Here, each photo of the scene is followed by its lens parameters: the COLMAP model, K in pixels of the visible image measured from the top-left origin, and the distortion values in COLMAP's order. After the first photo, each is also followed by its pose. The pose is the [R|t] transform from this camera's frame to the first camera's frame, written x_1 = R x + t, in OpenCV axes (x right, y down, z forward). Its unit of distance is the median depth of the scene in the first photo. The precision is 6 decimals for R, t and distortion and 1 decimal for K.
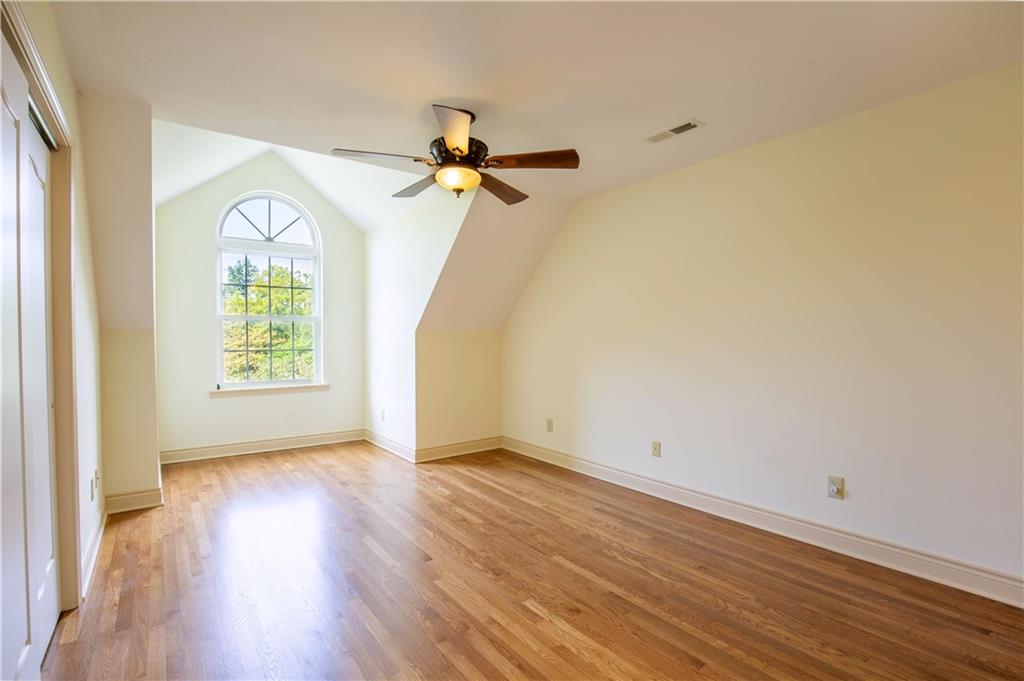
lens RADIAL K [[464.4, 0, 513.6], [0, 464.4, 341.0], [0, 0, 1]] dist [0.000840, 0.000547]
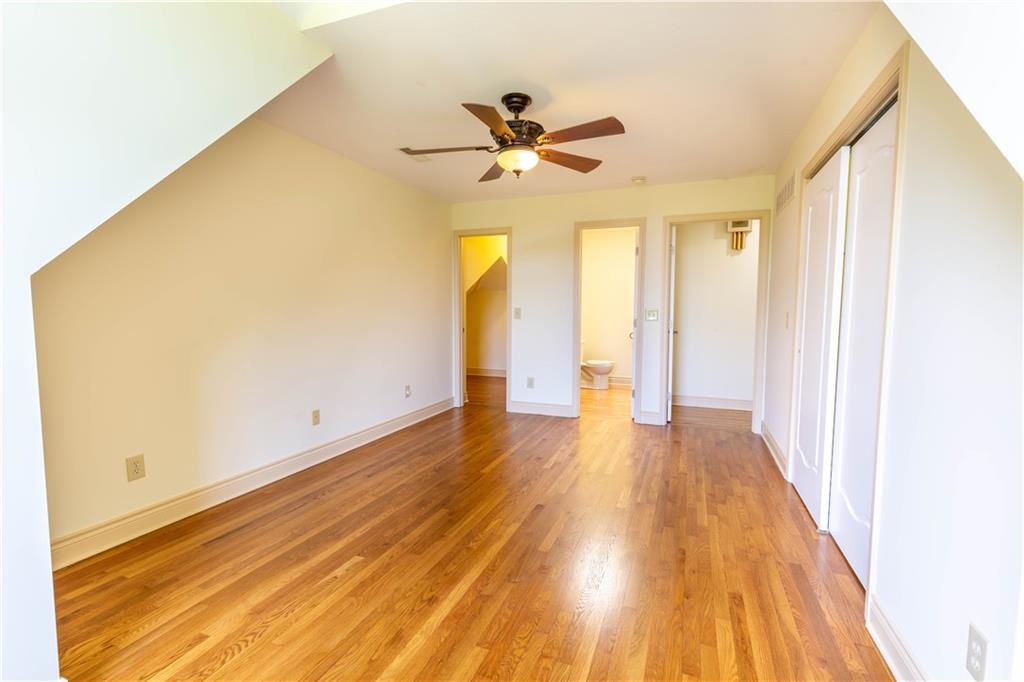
lens RADIAL K [[464.4, 0, 513.3], [0, 464.4, 344.0], [0, 0, 1]] dist [0.000840, 0.000547]
pose [[-0.518788, -0.054509, 0.853163, -0.822576], [0.011304, 0.997441, 0.070601, 0.010472], [-0.854828, 0.046271, -0.516844, 1.241661]]
